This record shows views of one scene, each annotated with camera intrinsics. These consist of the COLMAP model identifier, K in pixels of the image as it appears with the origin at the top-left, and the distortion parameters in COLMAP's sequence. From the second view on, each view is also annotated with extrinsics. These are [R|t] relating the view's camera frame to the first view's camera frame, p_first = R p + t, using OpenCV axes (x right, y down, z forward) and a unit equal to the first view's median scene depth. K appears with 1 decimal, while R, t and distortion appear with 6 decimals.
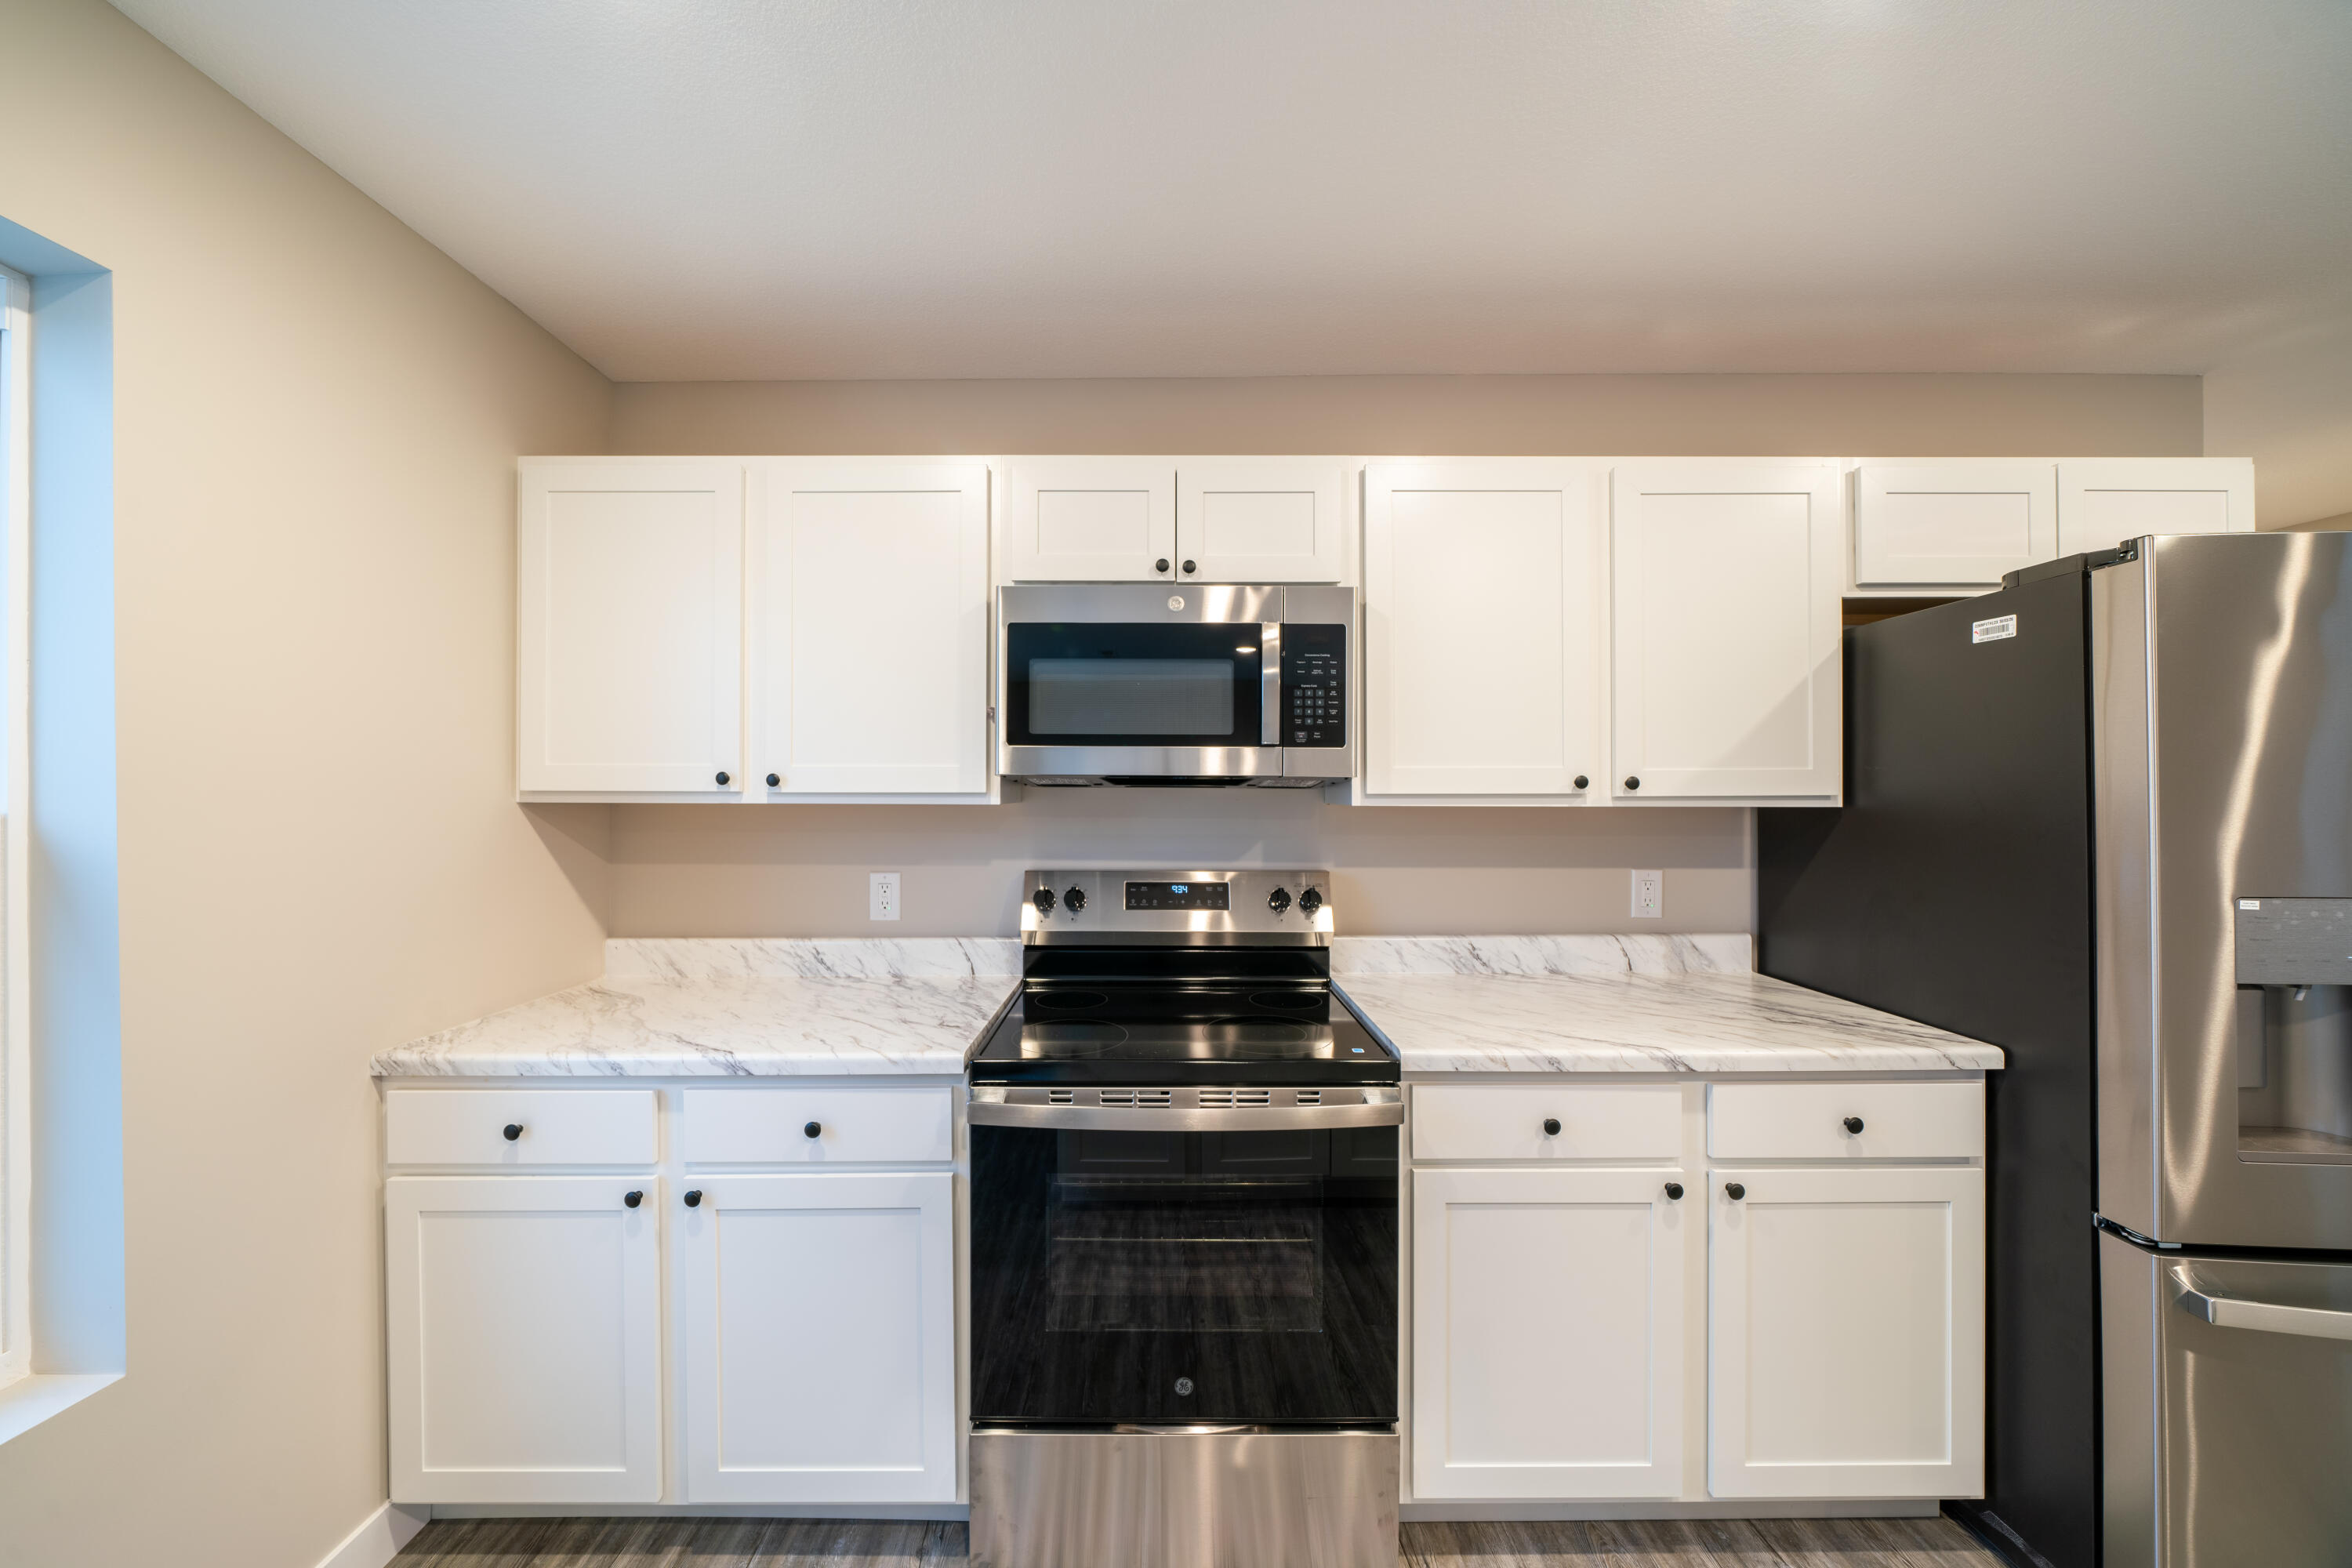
lens RADIAL K [[795.9, 0, 1161.3], [0, 795.9, 786.1], [0, 0, 1]] dist [-0.010911, 0.000008]
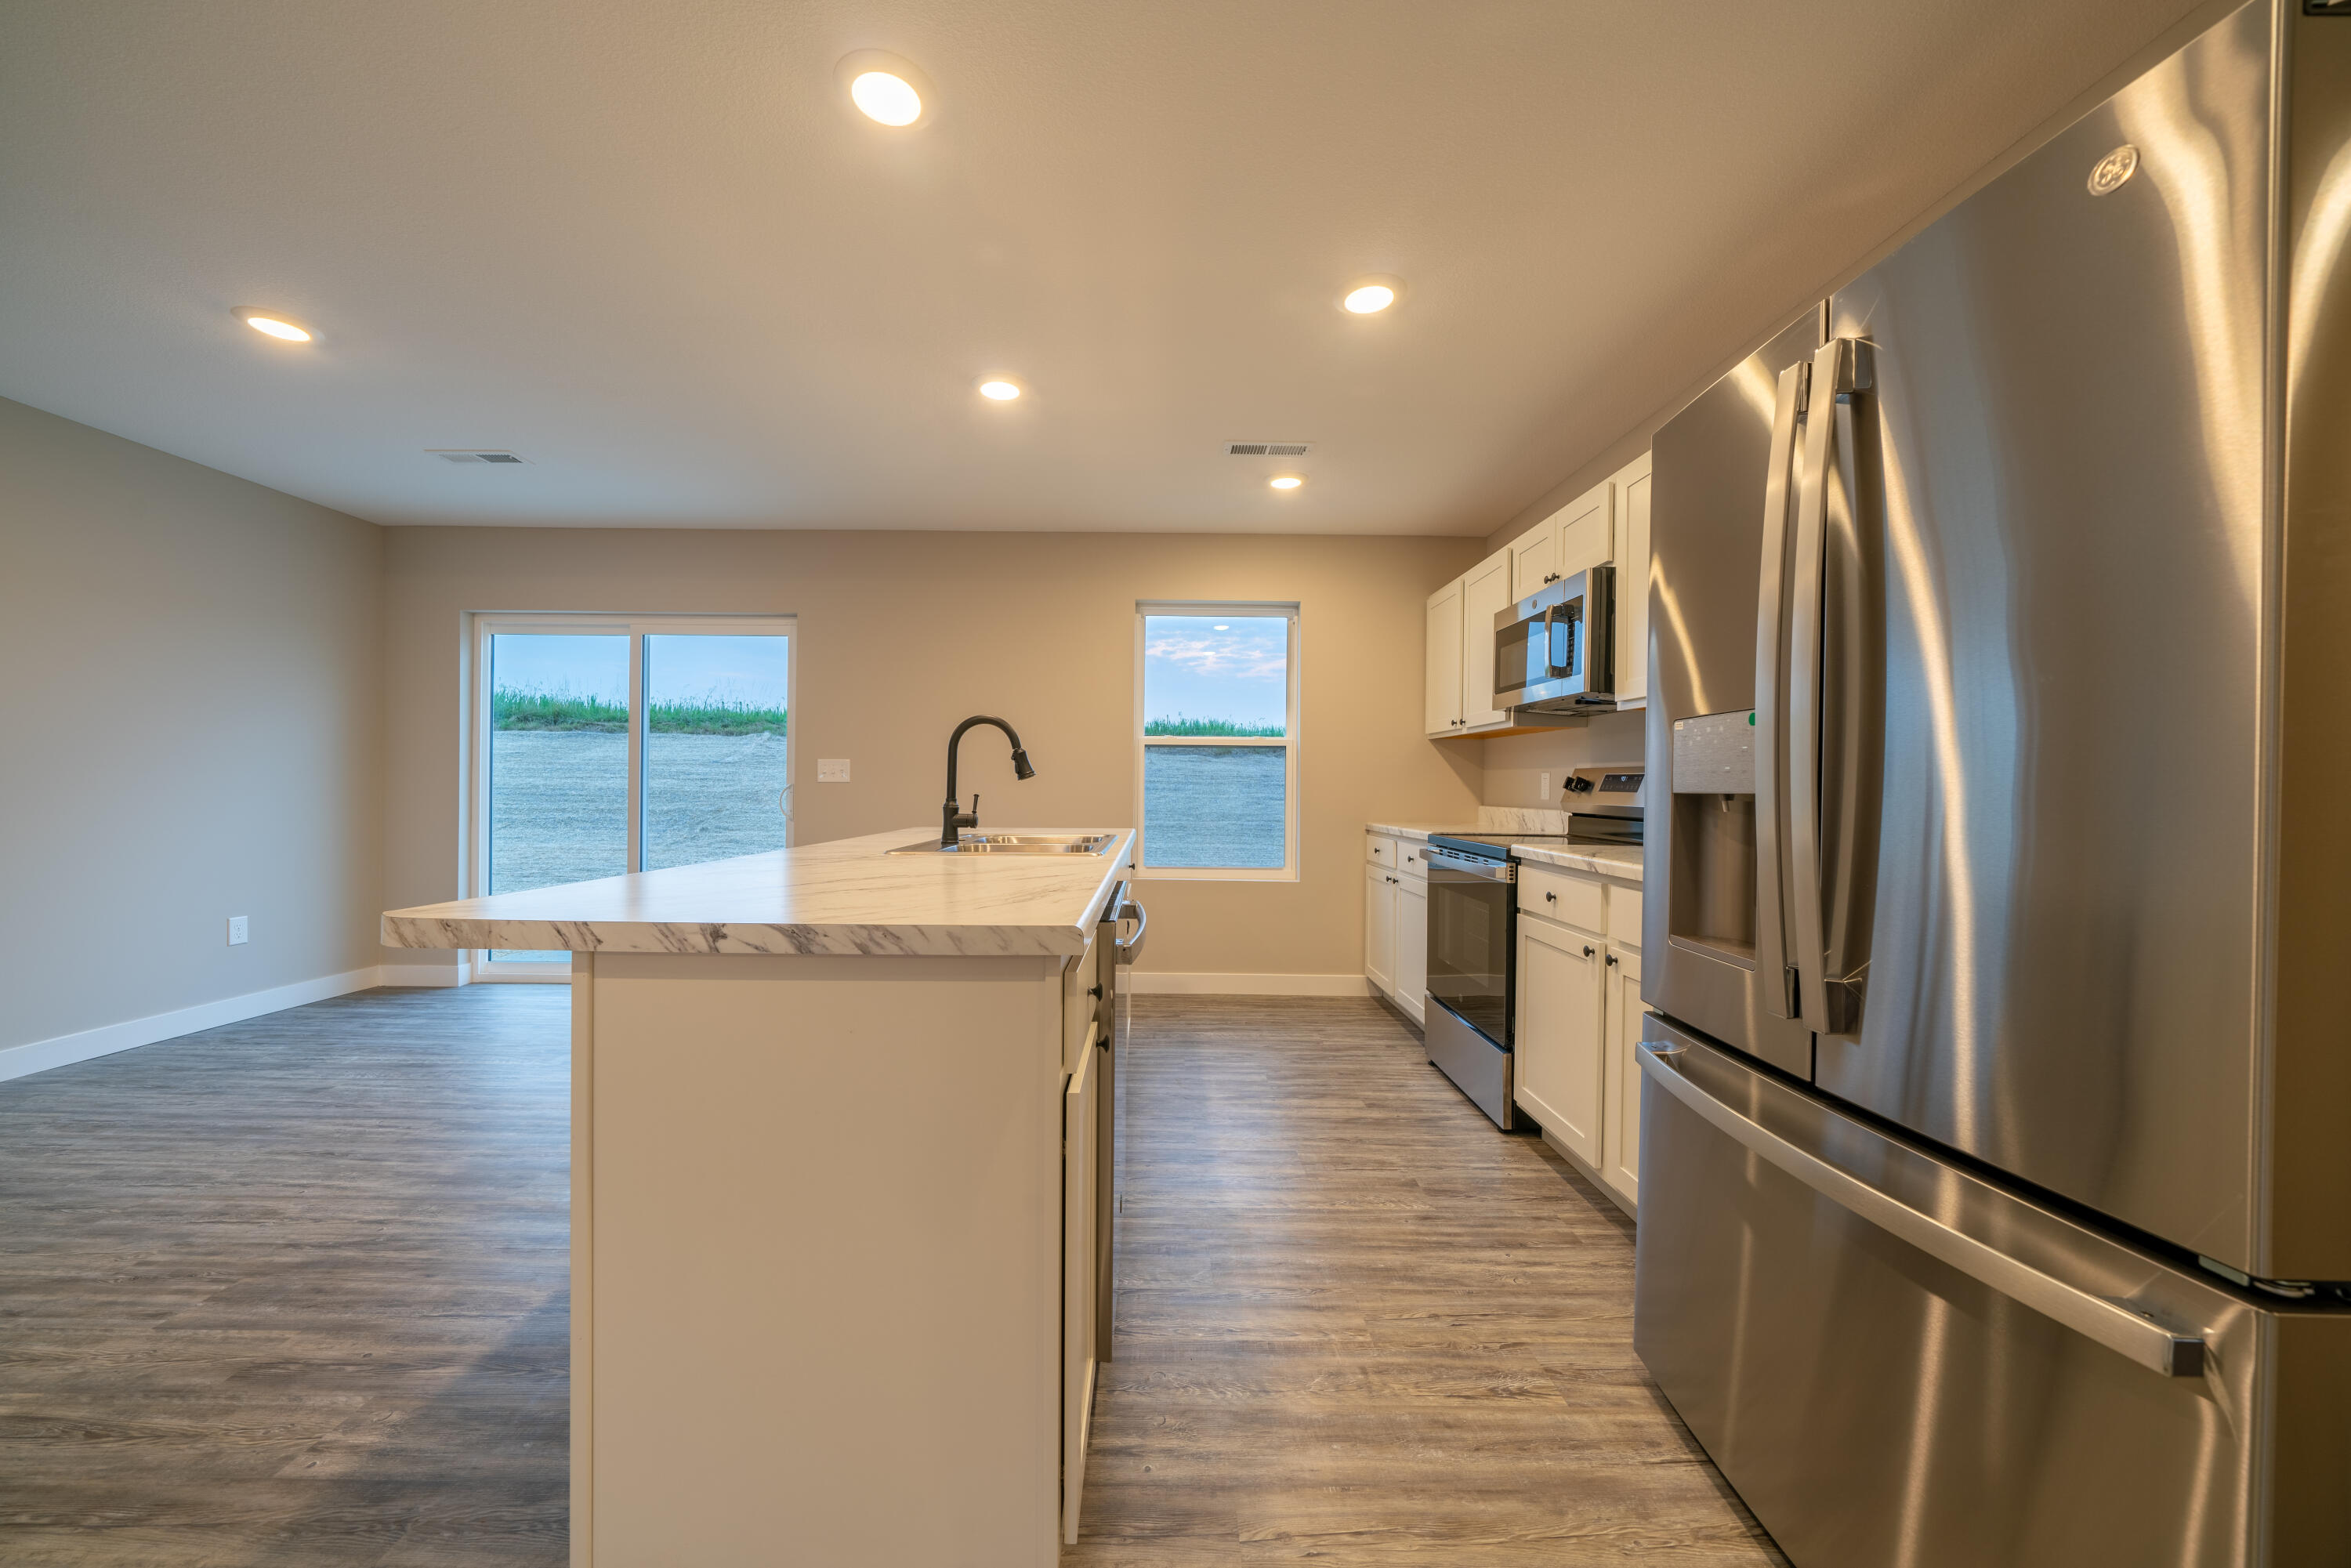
lens RADIAL K [[840.5, 0, 1152.5], [0, 840.5, 789.1], [0, 0, 1]] dist [-0.005061, 0.000358]
pose [[0.003376, 0.005518, -0.999979, 1.802607], [-0.005551, 0.999969, 0.005499, 0.166727], [0.999979, 0.005533, 0.003407, 0.146561]]
